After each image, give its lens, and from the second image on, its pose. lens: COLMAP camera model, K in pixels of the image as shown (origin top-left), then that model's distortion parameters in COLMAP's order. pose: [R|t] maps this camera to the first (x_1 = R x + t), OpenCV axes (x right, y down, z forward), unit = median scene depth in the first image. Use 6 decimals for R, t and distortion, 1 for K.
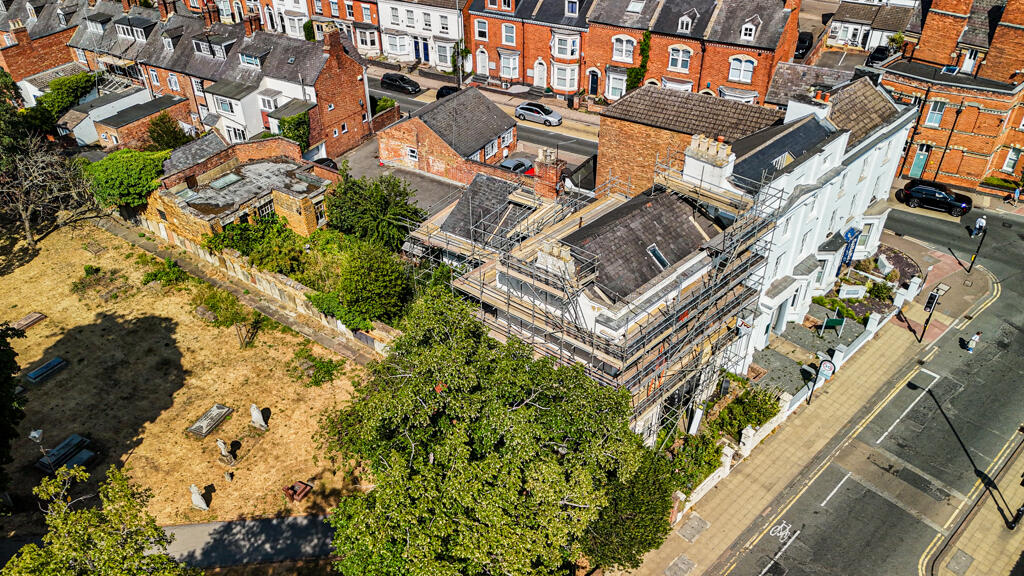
lens RADIAL K [[740.1, 0, 512.0], [0, 740.1, 288.0], [0, 0, 1]] dist [0.094263, -0.148109]
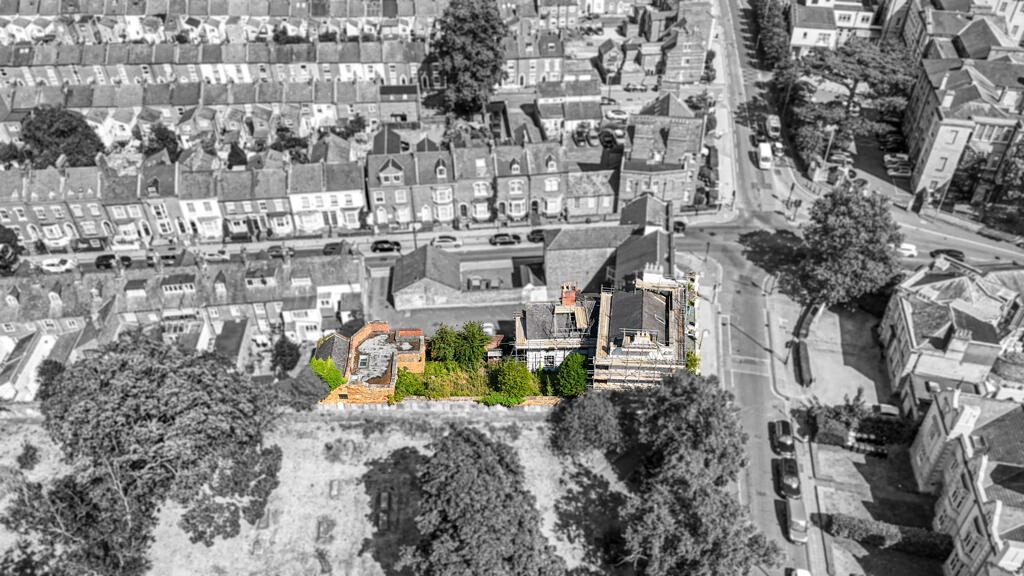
lens RADIAL K [[740.1, 0, 512.0], [0, 740.1, 288.0], [0, 0, 1]] dist [0.094263, -0.148109]
pose [[0.809319, -0.357286, 0.466207, -0.609208], [0.340911, 0.932079, 0.122506, -0.282228], [-0.478312, 0.059789, 0.876153, -0.429023]]
